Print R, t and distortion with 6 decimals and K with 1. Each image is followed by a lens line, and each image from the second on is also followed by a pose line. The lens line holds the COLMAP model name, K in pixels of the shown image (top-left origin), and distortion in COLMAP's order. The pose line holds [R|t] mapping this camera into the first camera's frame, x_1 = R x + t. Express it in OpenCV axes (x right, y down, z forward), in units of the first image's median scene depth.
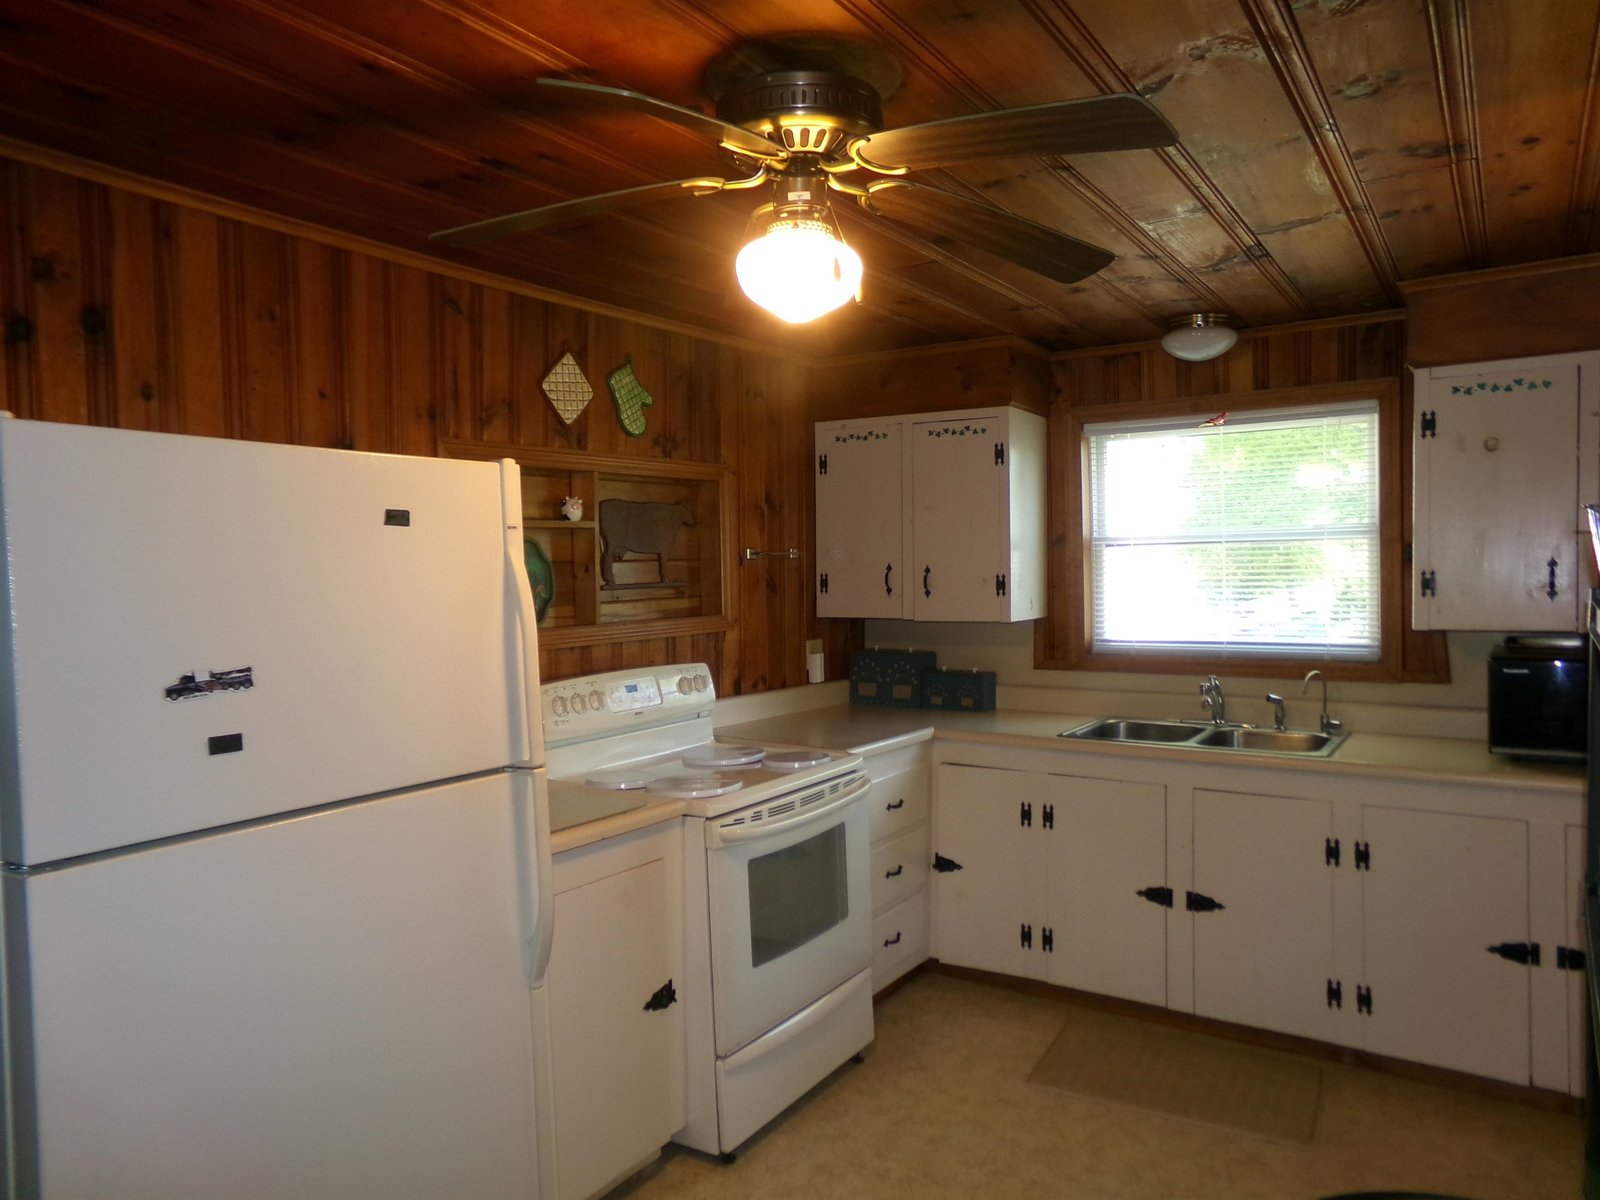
lens RADIAL K [[1105.5, 0, 790.2], [0, 1105.5, 611.3], [0, 0, 1]] dist [-0.063203, 0.108713]
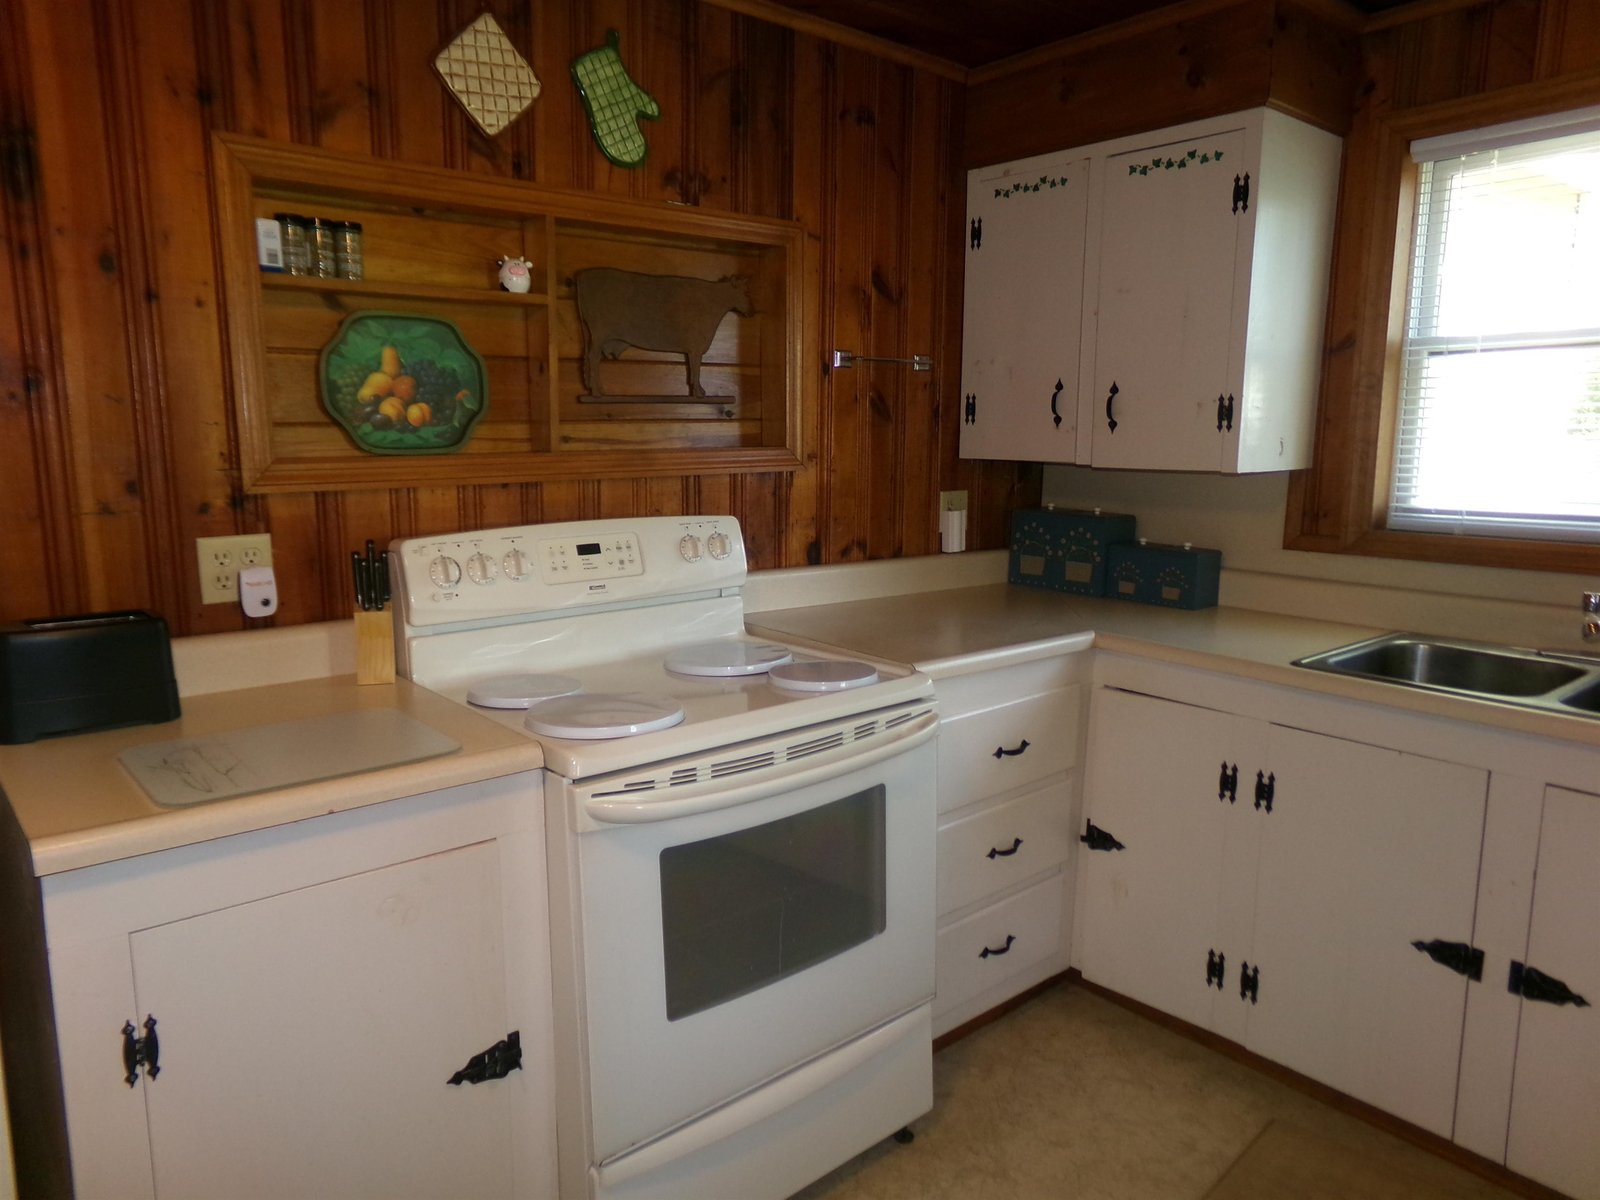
lens RADIAL K [[1105.5, 0, 789.6], [0, 1105.5, 605.9], [0, 0, 1]] dist [-0.063203, 0.108713]
pose [[0.962272, 0.062930, -0.264714, 0.135498], [-0.029612, 0.991329, 0.128022, 0.013930], [0.270475, -0.115353, 0.955791, 0.359463]]
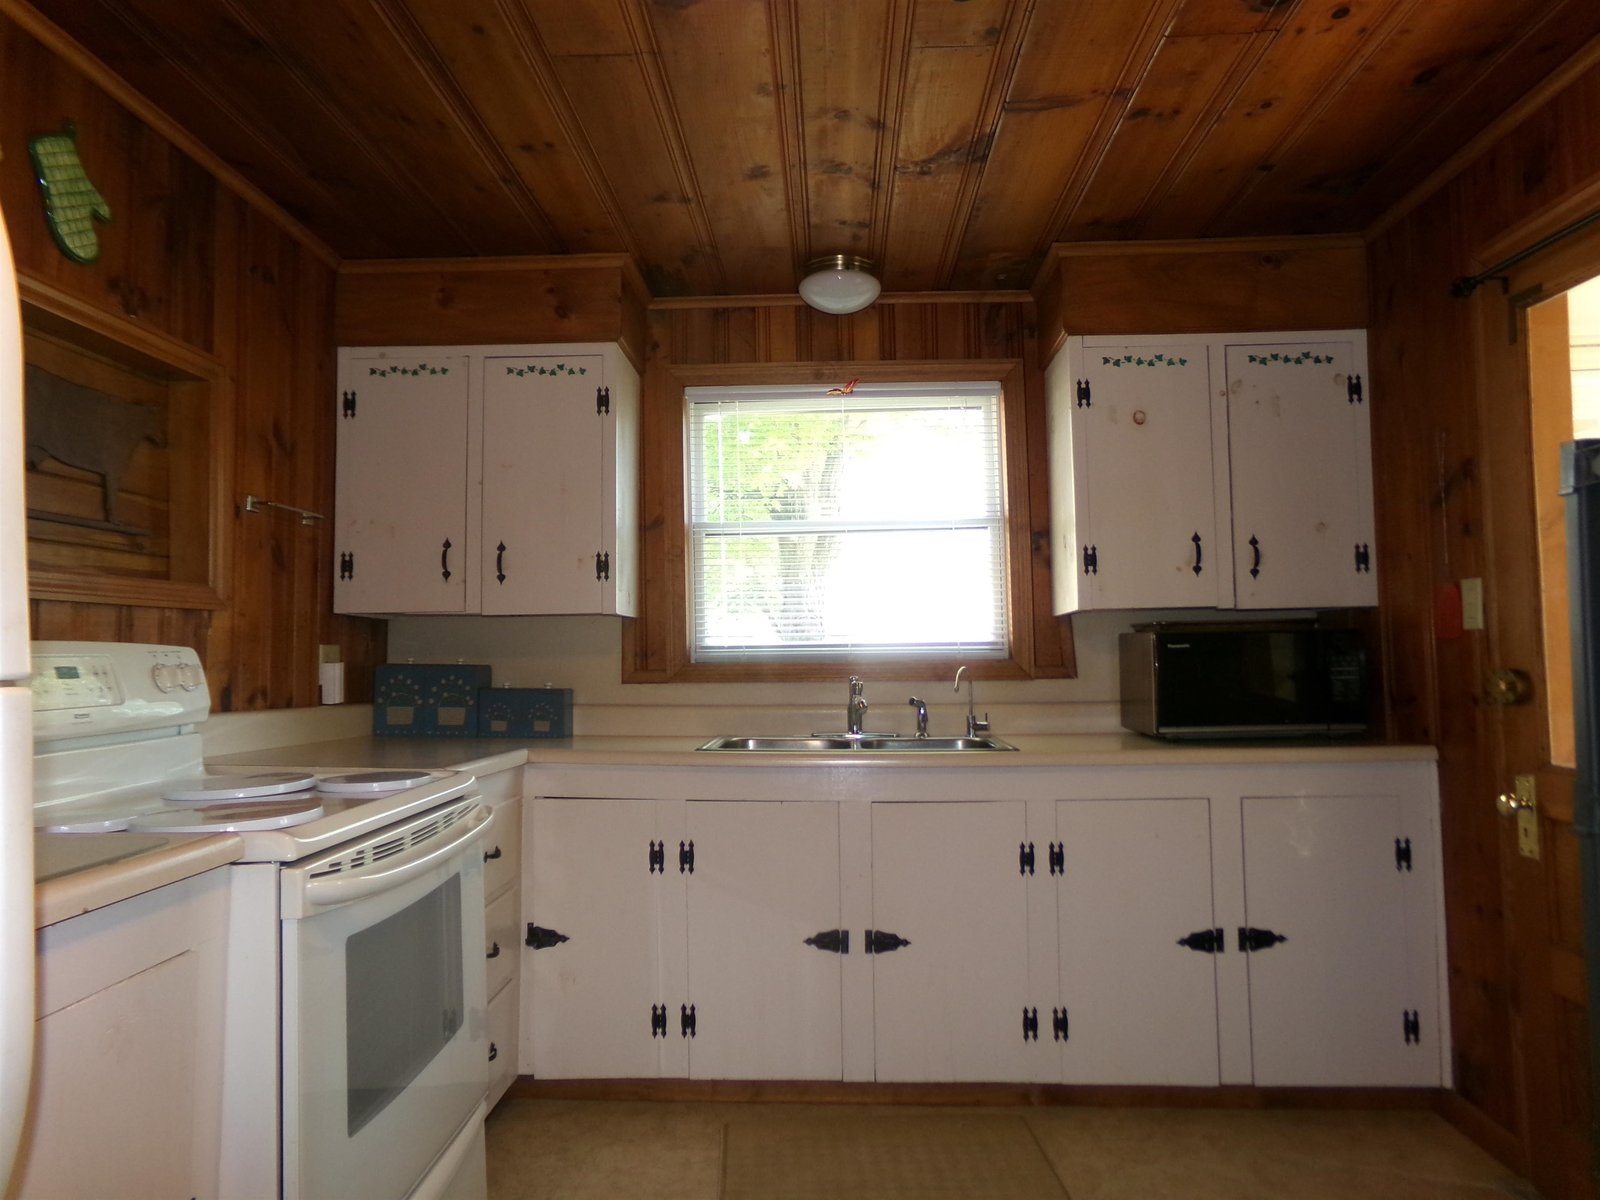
lens RADIAL K [[1105.5, 0, 788.5], [0, 1105.5, 608.3], [0, 0, 1]] dist [-0.063203, 0.108713]
pose [[0.856342, 0.032593, 0.515380, -0.107971], [0.015920, 0.995866, -0.089432, 0.085257], [-0.516164, 0.084790, 0.852283, 0.296244]]
